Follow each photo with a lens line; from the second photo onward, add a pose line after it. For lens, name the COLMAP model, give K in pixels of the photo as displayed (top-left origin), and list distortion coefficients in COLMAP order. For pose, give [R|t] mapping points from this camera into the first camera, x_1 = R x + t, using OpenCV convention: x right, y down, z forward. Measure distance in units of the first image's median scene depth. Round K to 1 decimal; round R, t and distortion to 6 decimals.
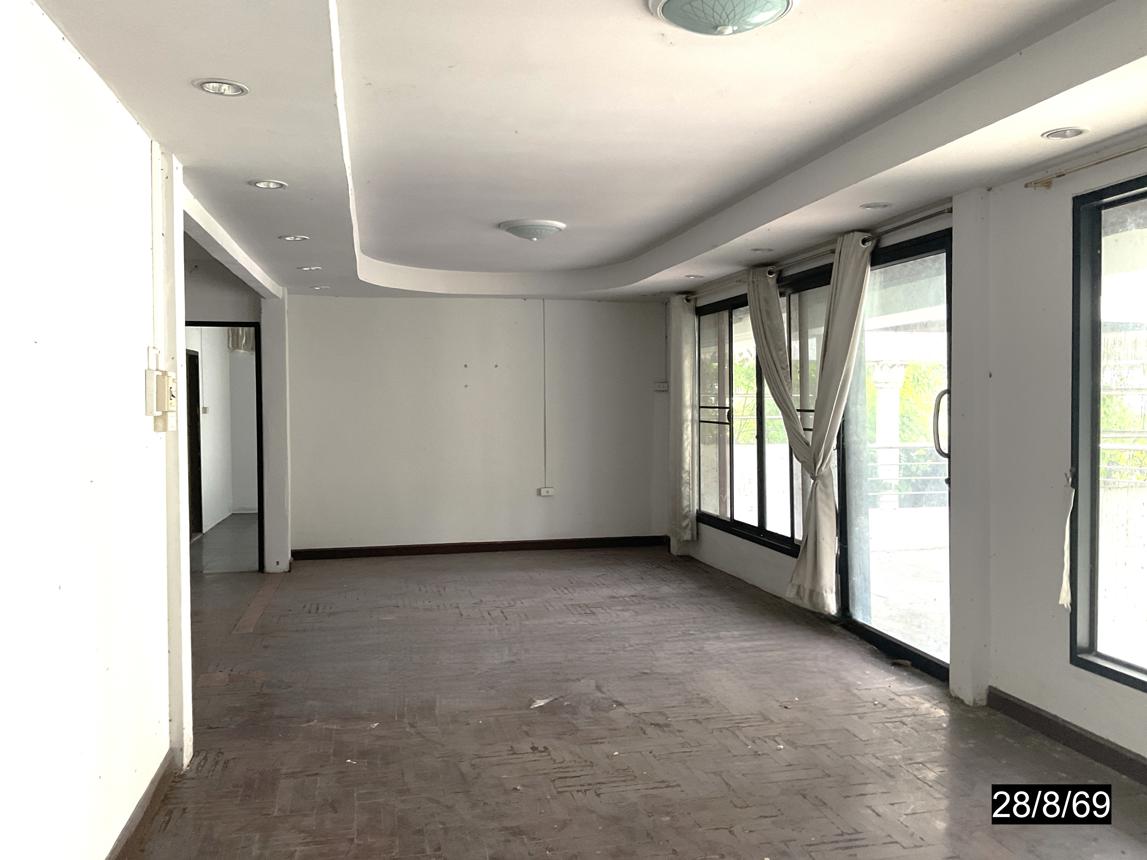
lens RADIAL K [[954.1, 0, 574.1], [0, 954.1, 426.9], [0, 0, 1]] dist [0.039654, -0.044041]
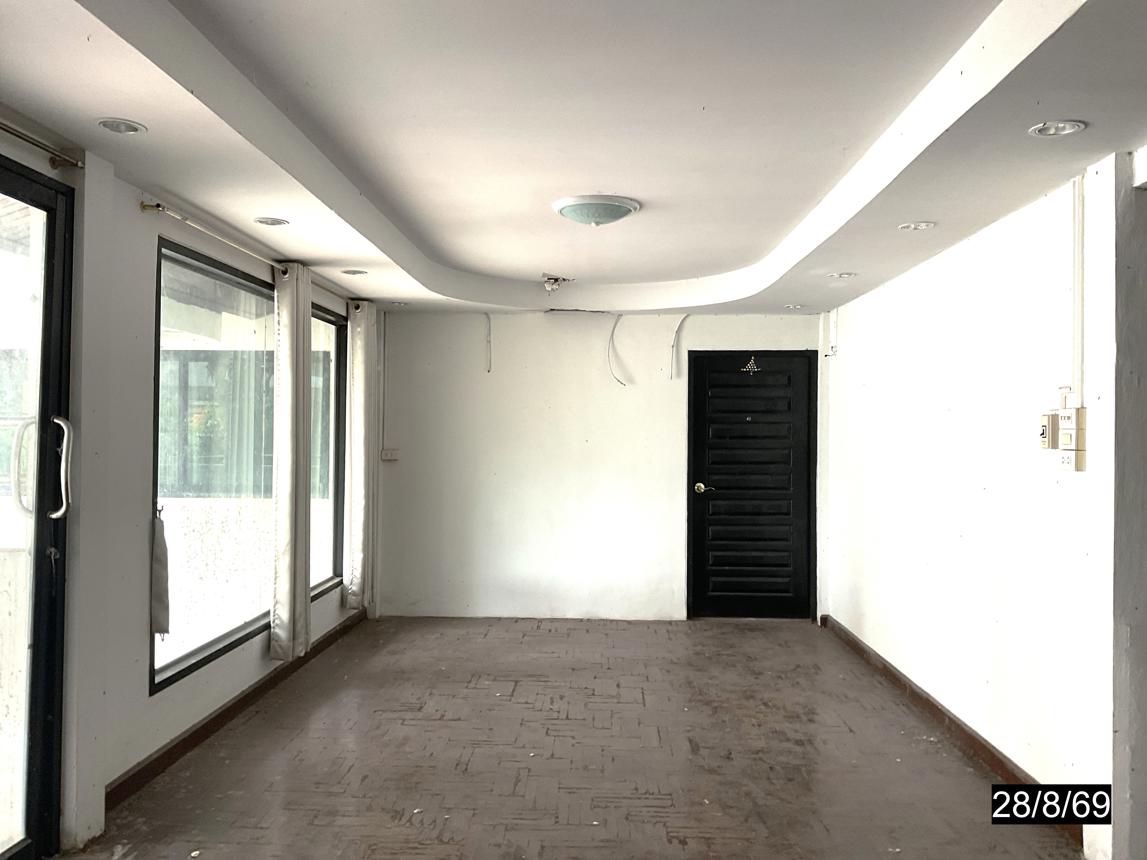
lens RADIAL K [[954.1, 0, 574.1], [0, 954.1, 428.3], [0, 0, 1]] dist [0.039654, -0.044041]
pose [[-0.970617, -0.003831, 0.240600, -0.165276], [0.000951, 0.999804, 0.019759, -0.057000], [-0.240628, 0.019407, -0.970423, 2.010490]]
